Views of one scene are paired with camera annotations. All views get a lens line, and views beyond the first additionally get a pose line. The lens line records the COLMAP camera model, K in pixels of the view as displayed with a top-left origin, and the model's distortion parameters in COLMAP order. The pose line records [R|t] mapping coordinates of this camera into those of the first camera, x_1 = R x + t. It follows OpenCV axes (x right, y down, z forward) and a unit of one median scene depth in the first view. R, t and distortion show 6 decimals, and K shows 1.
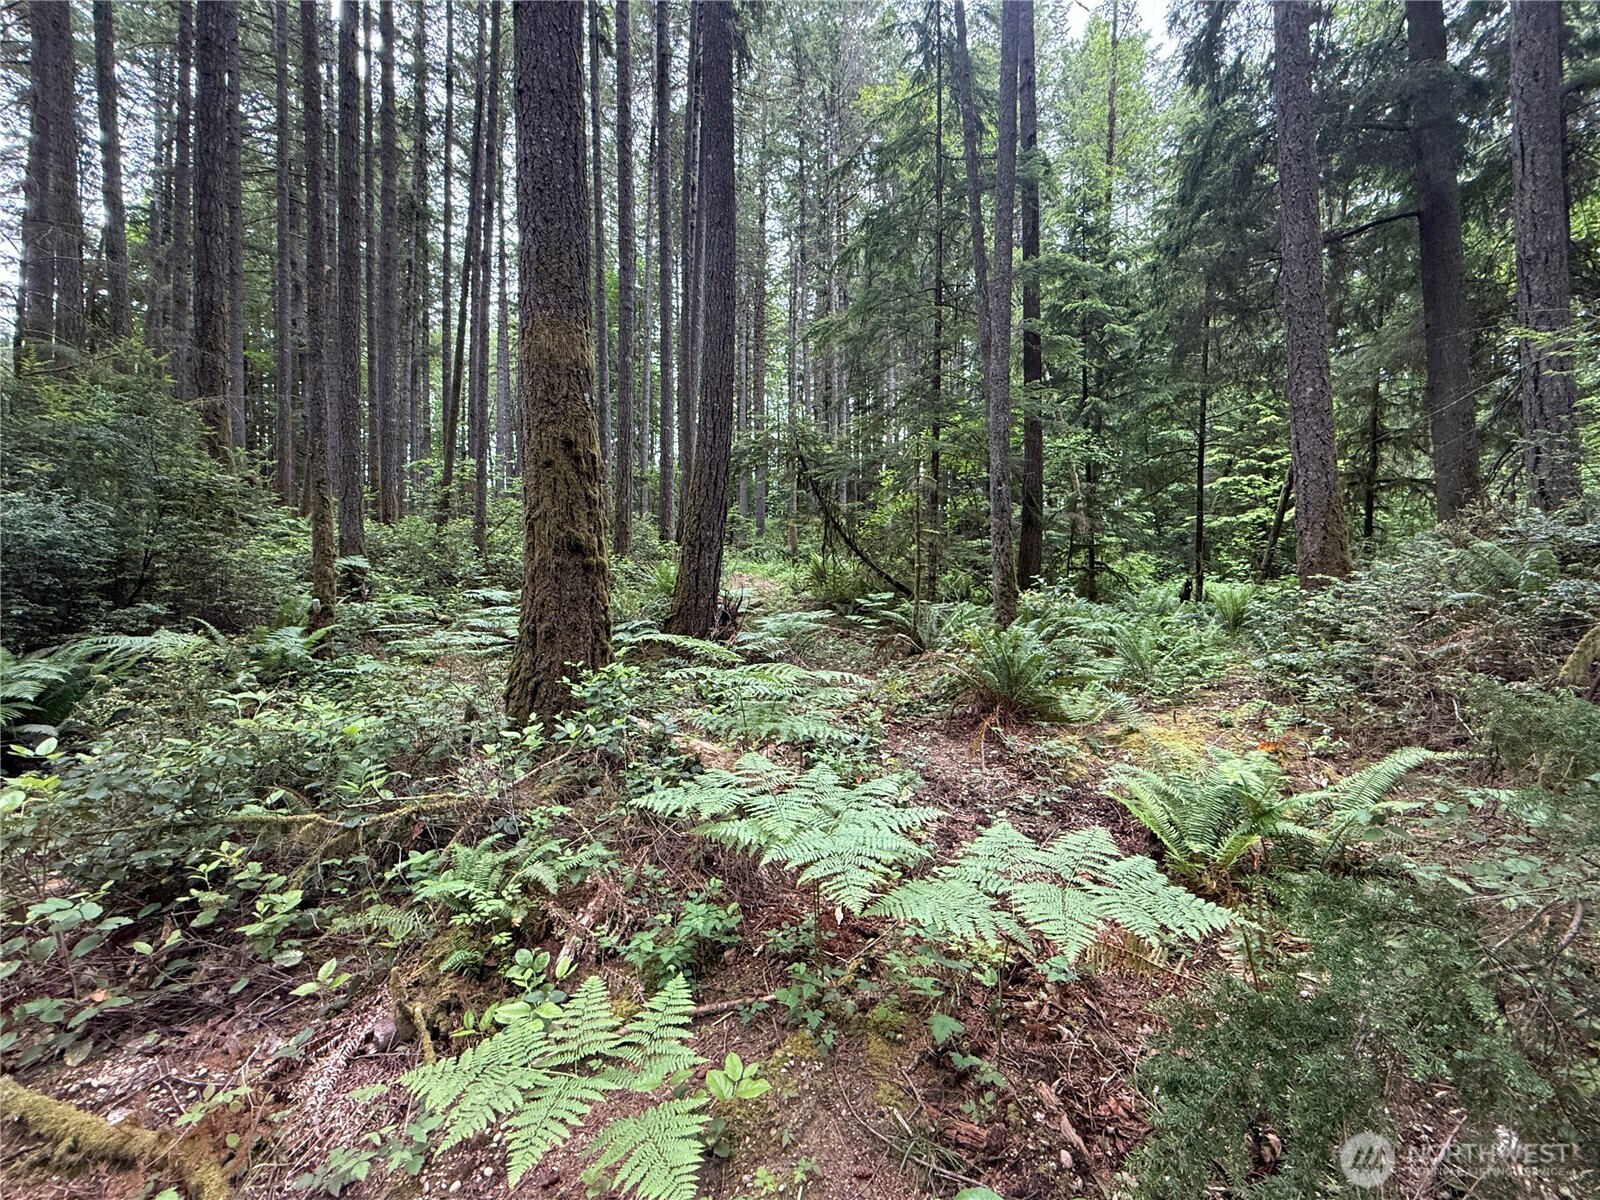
lens RADIAL K [[642.2, 0, 807.7], [0, 642.2, 602.9], [0, 0, 1]] dist [0.001142, -0.000820]
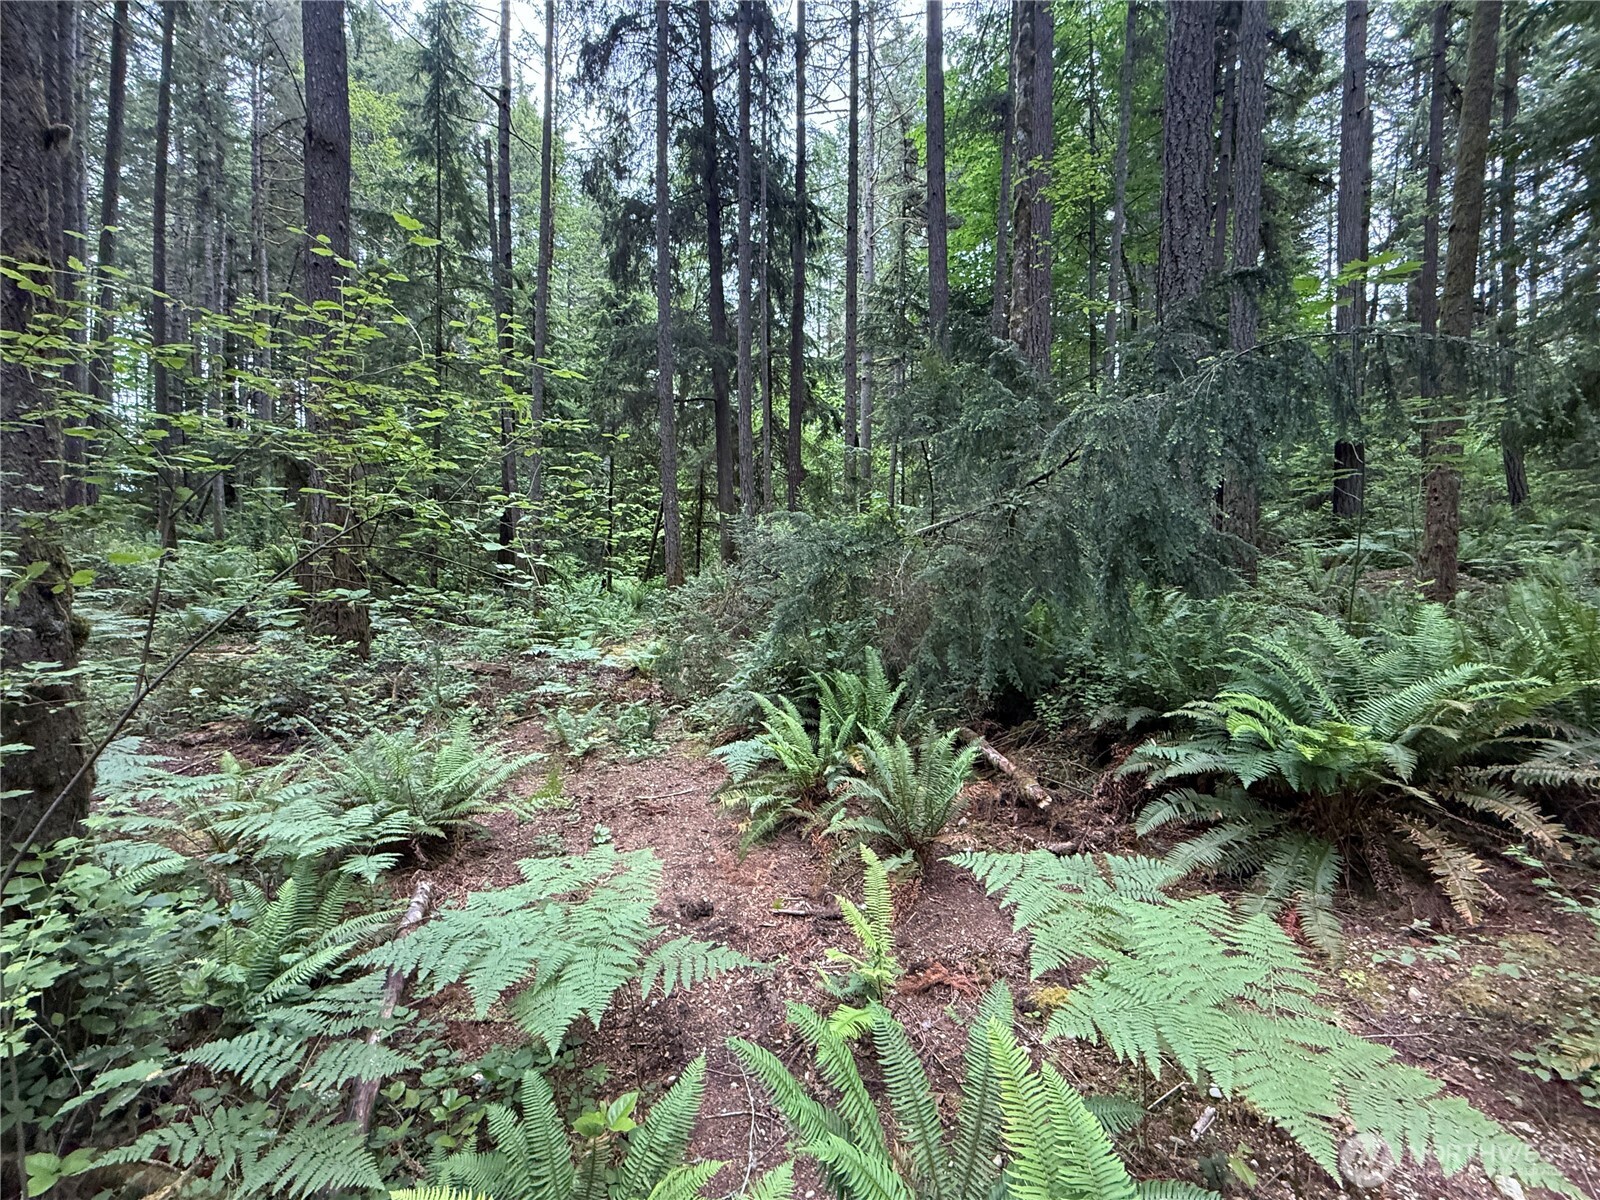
lens RADIAL K [[642.2, 0, 811.7], [0, 642.2, 601.5], [0, 0, 1]] dist [0.001142, -0.000820]
pose [[0.635574, -0.004529, 0.772026, -0.231121], [-0.008468, 0.999882, 0.012837, -0.004847], [-0.771993, -0.014696, 0.635461, -0.292538]]
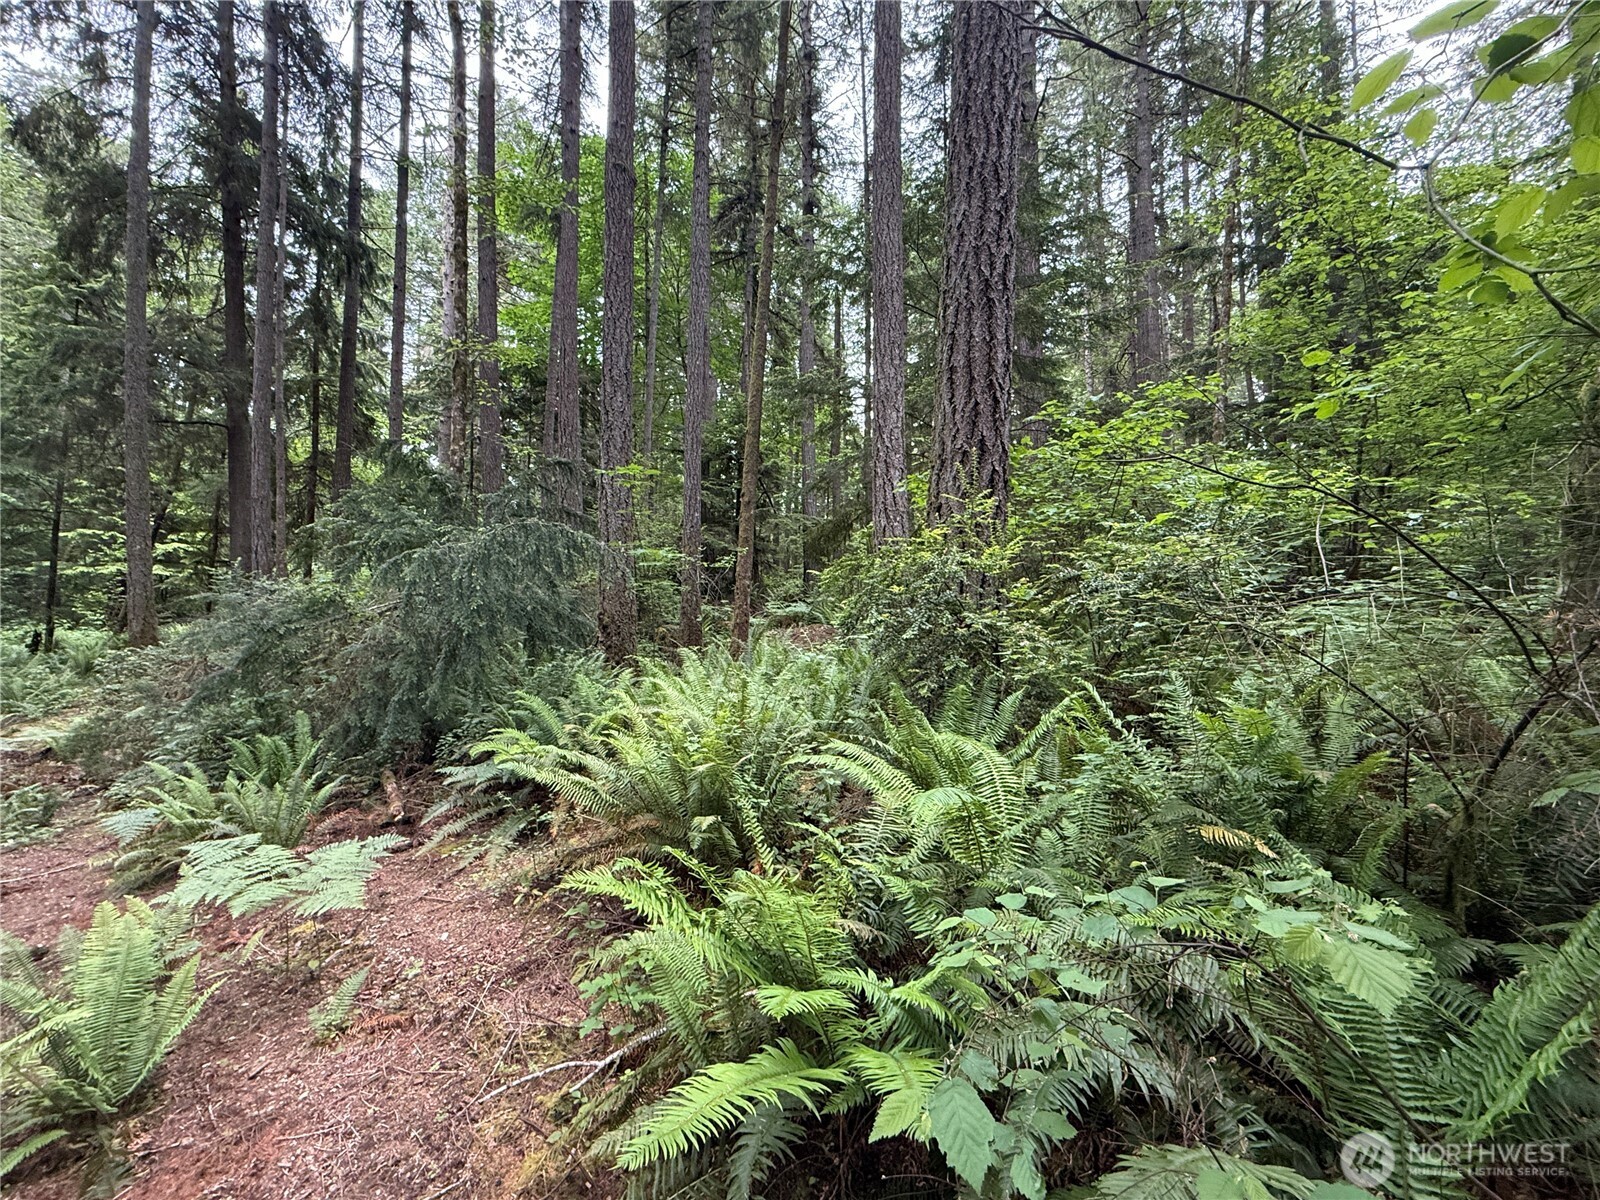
lens RADIAL K [[661.6, 0, 806.7], [0, 661.6, 603.6], [0, 0, 1]] dist [0.000903, 0.000038]
pose [[0.160555, 0.048679, 0.985826, -0.296707], [0.004025, 0.998742, -0.049972, -0.019591], [-0.987019, 0.011992, 0.160158, -0.452573]]
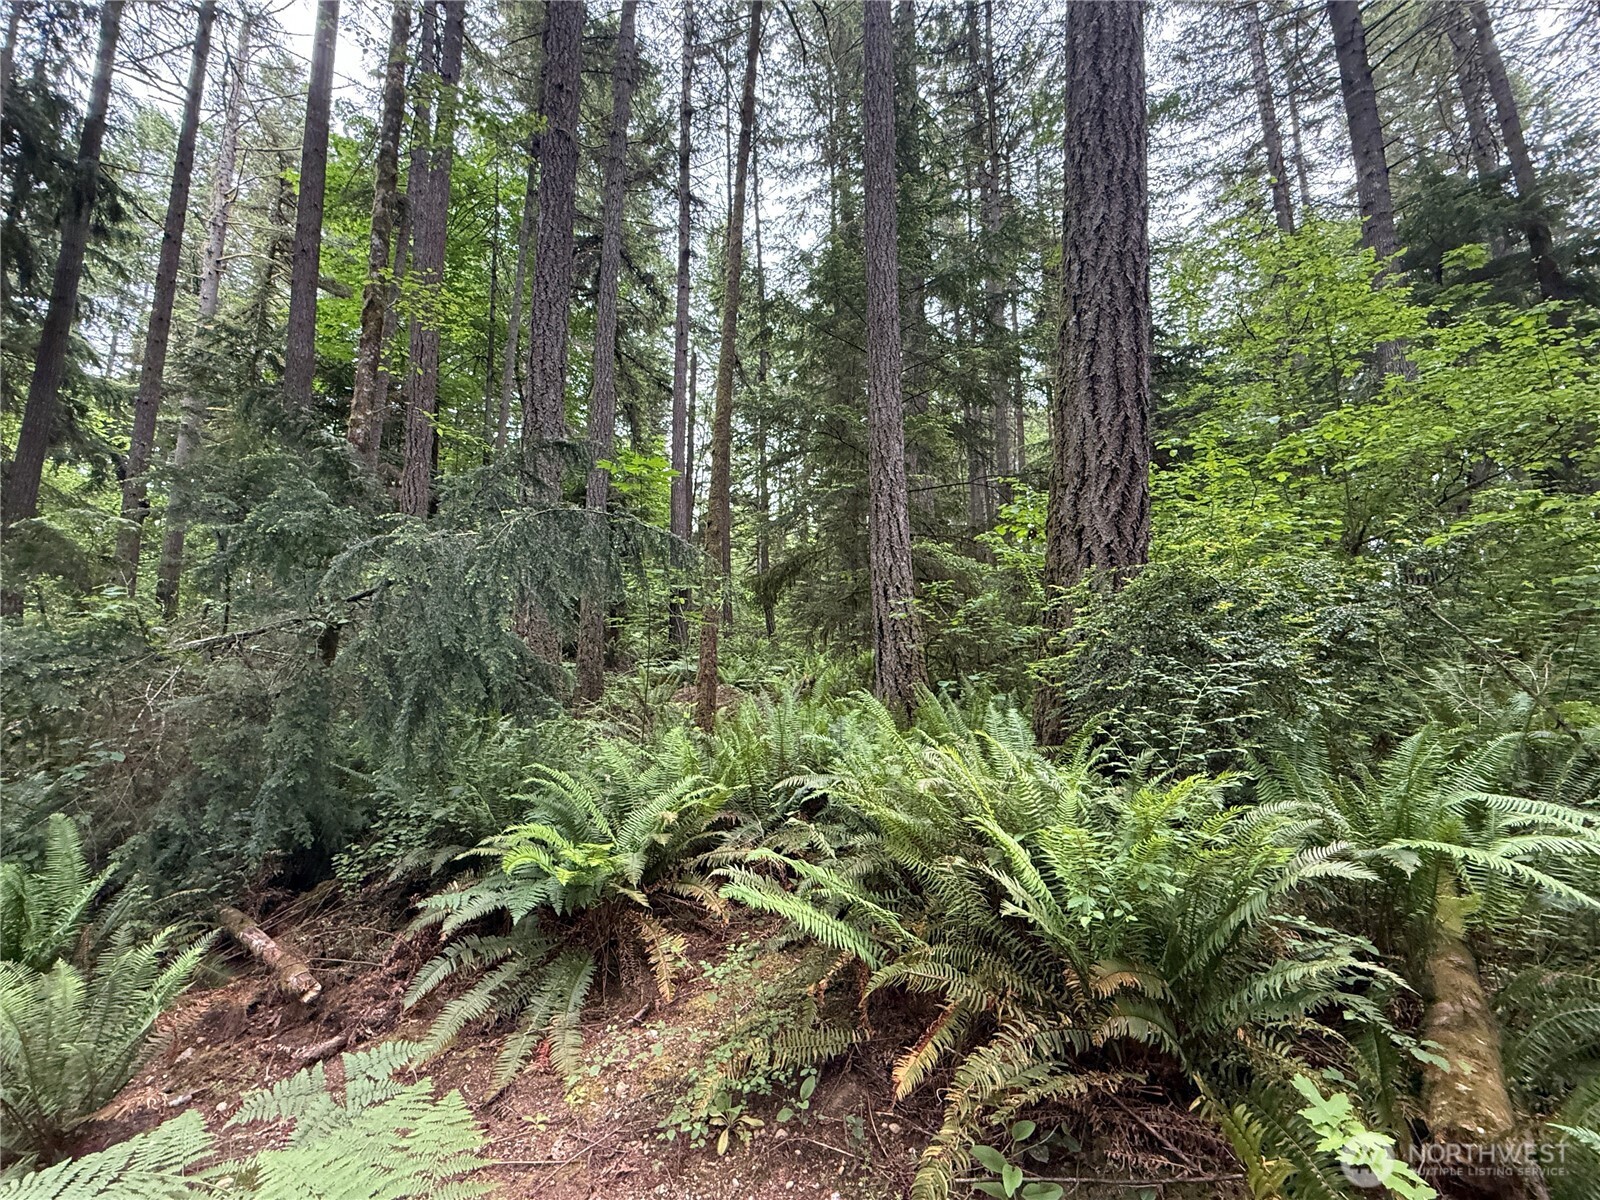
lens RADIAL K [[642.2, 0, 787.5], [0, 642.2, 607.1], [0, 0, 1]] dist [0.001142, -0.000820]
pose [[-0.151115, 0.143201, 0.978089, -0.222910], [0.011523, 0.989639, -0.143112, -0.013036], [-0.988449, -0.010356, -0.151200, -0.317212]]
